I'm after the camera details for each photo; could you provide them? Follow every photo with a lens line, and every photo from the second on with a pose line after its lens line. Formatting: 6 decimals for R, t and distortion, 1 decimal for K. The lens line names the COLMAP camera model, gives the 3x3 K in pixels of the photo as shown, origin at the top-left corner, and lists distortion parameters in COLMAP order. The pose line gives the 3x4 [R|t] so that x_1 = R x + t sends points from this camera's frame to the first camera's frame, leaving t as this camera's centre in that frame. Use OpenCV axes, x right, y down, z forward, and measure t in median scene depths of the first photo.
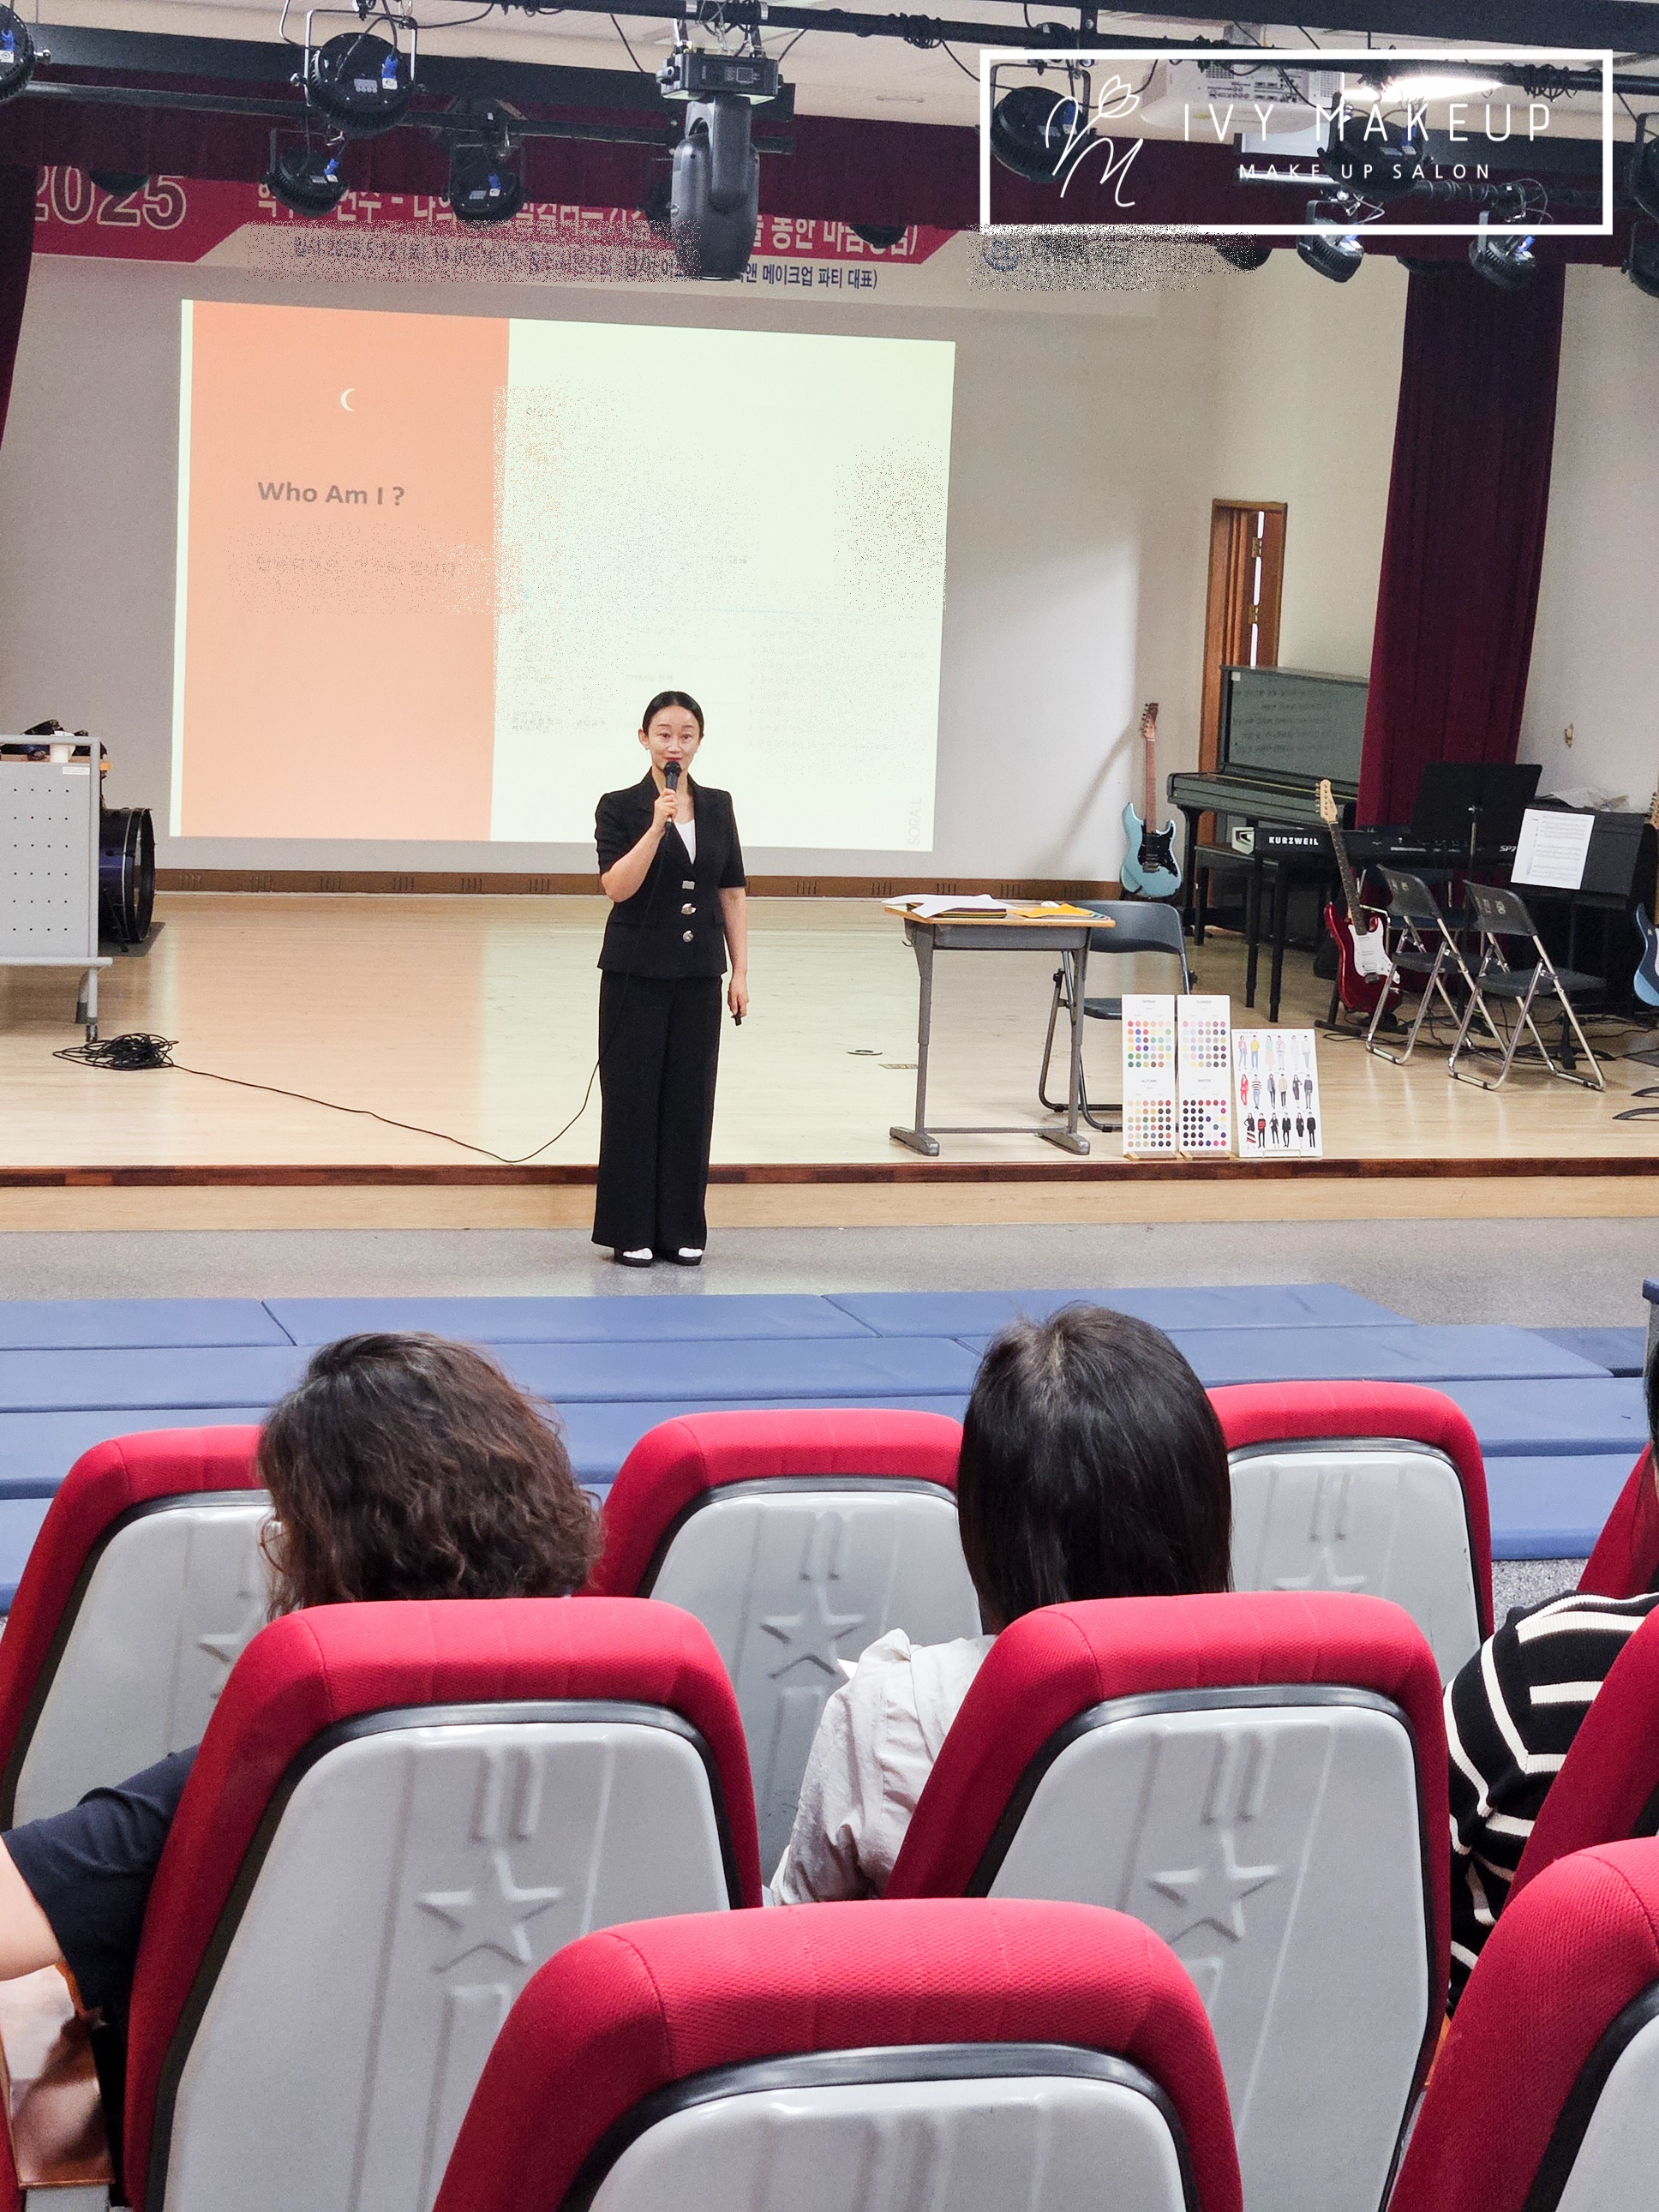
lens RADIAL K [[4240.2, 0, 837.1], [0, 4240.2, 980.9], [0, 0, 1]] dist [0.087784, 0.000000]
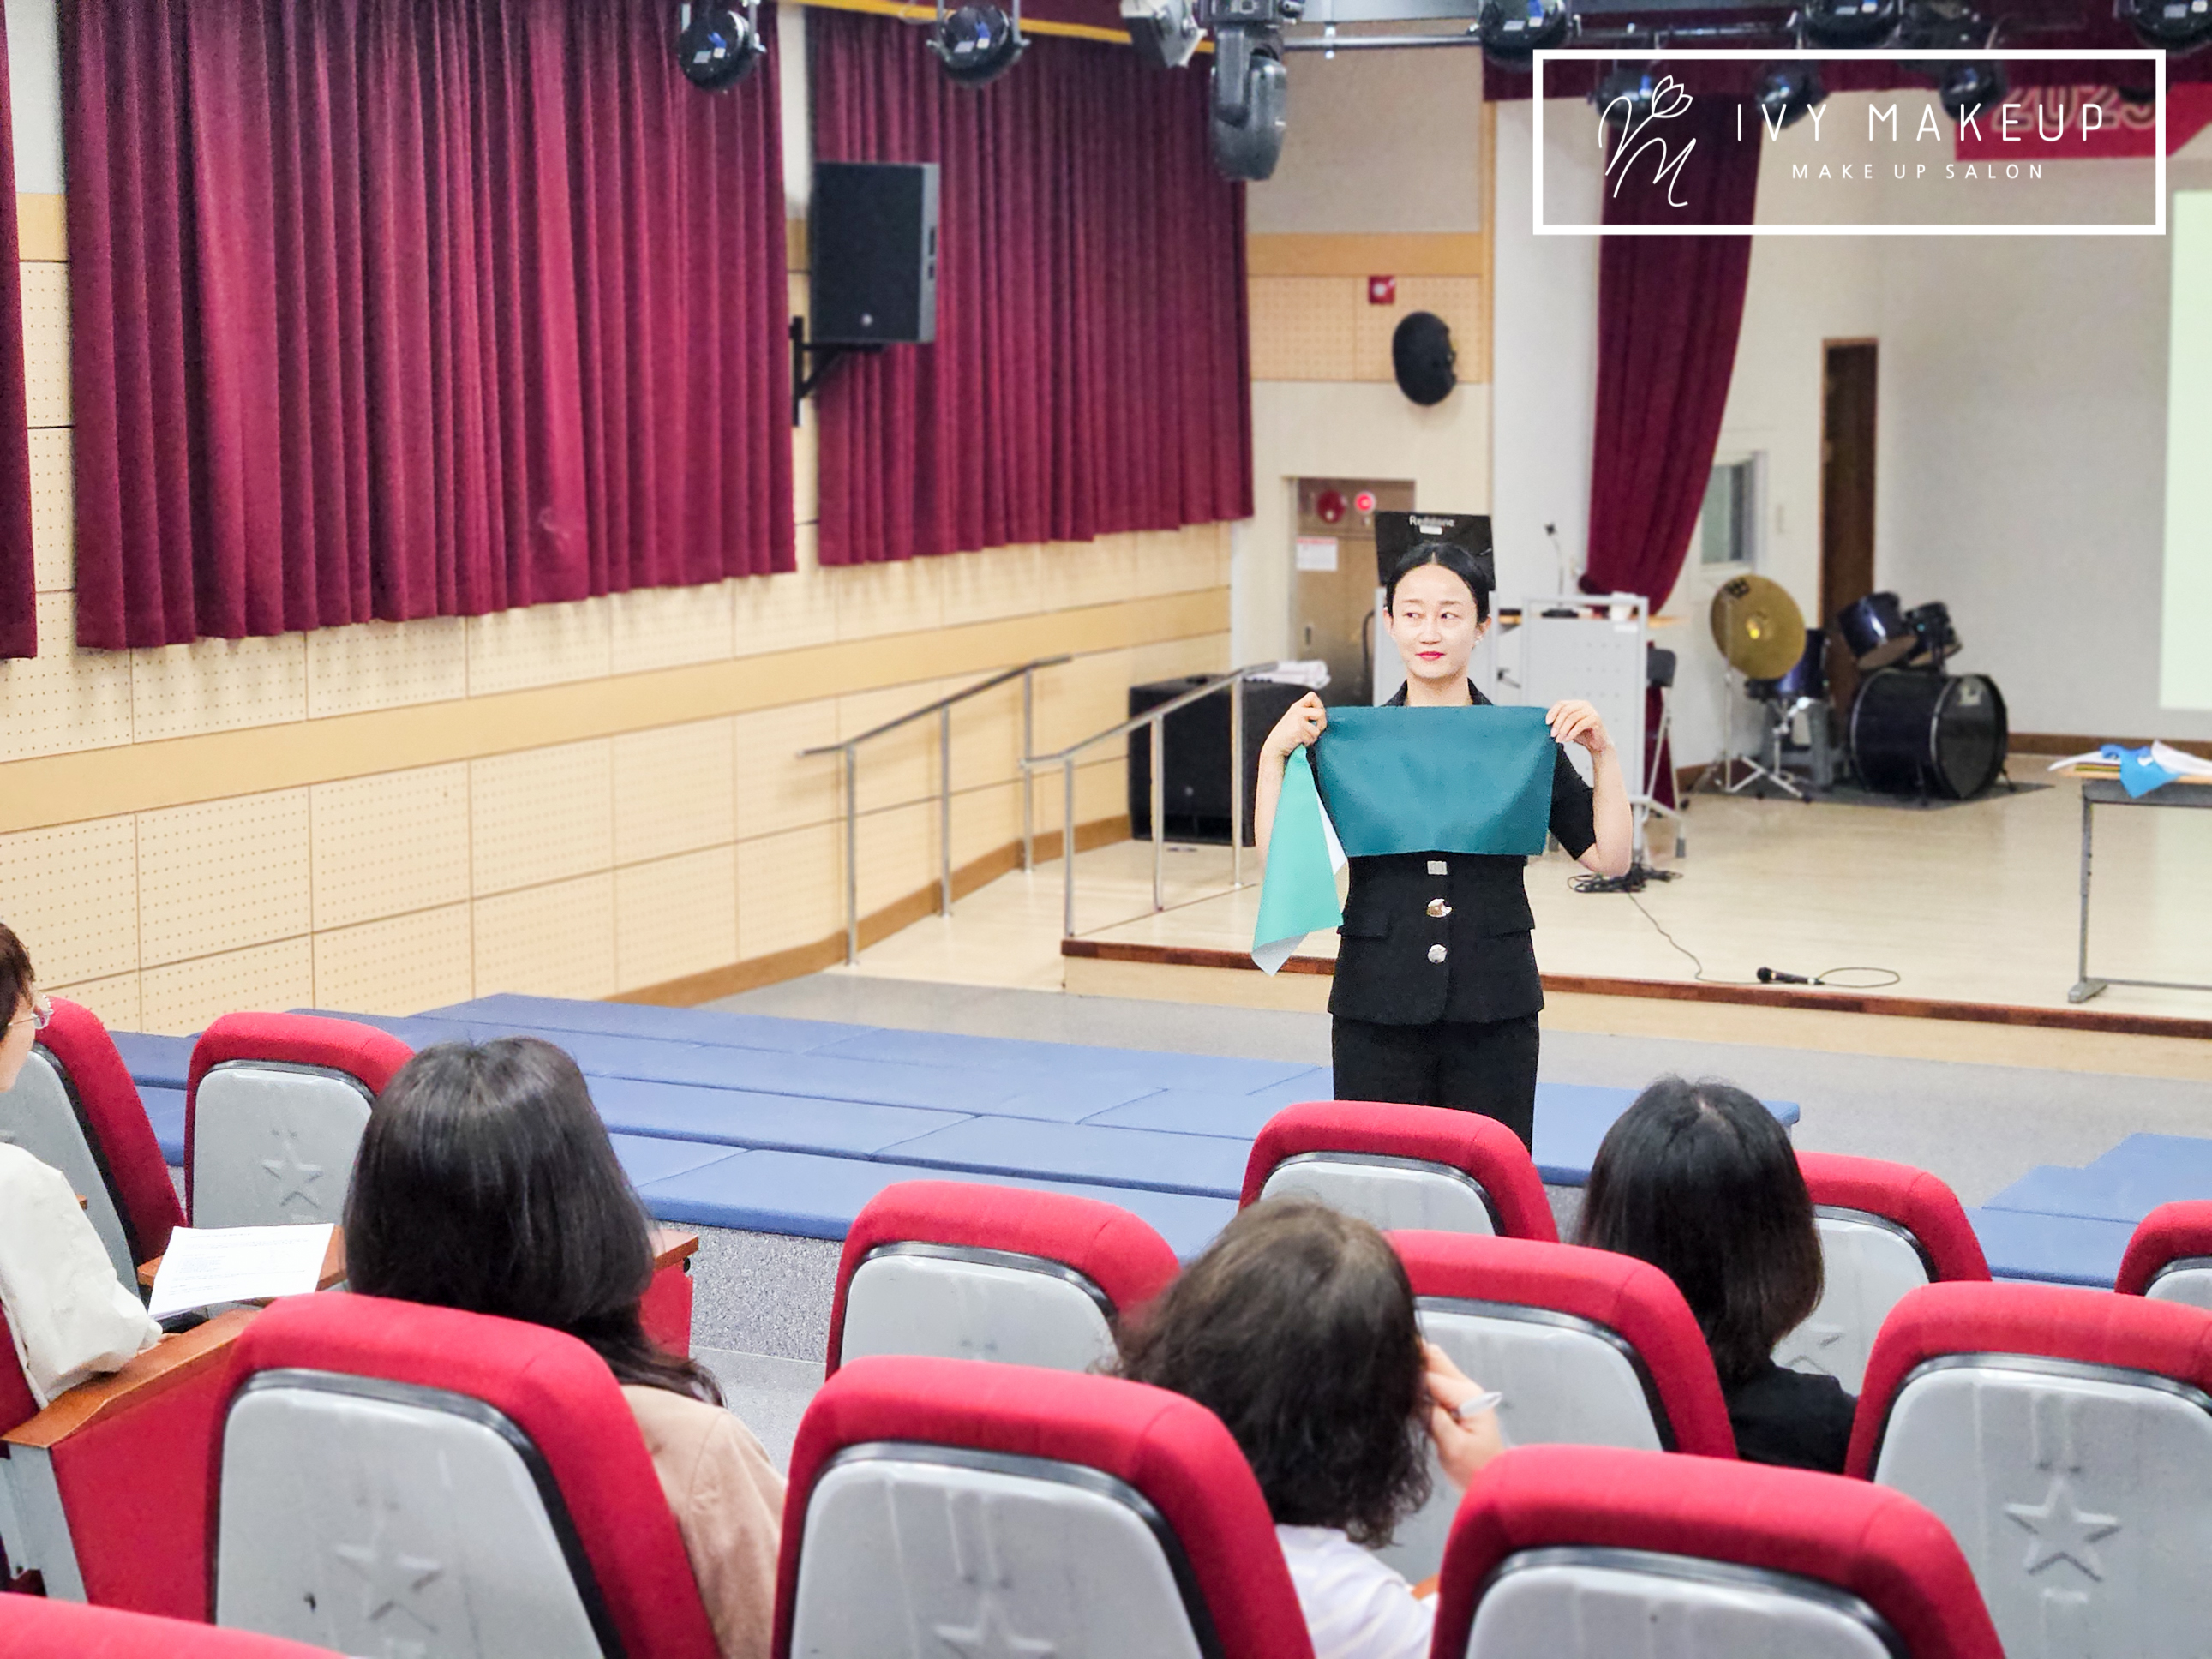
lens RADIAL K [[4240.2, 0, 1146.8], [0, 4240.2, 787.9], [0, 0, 1]] dist [0.087784, 0.000000]
pose [[0.739177, 0.032080, -0.672746, 0.498394], [-0.049440, 0.998755, -0.006696, 0.006634], [0.671694, 0.038211, 0.739843, 0.086082]]
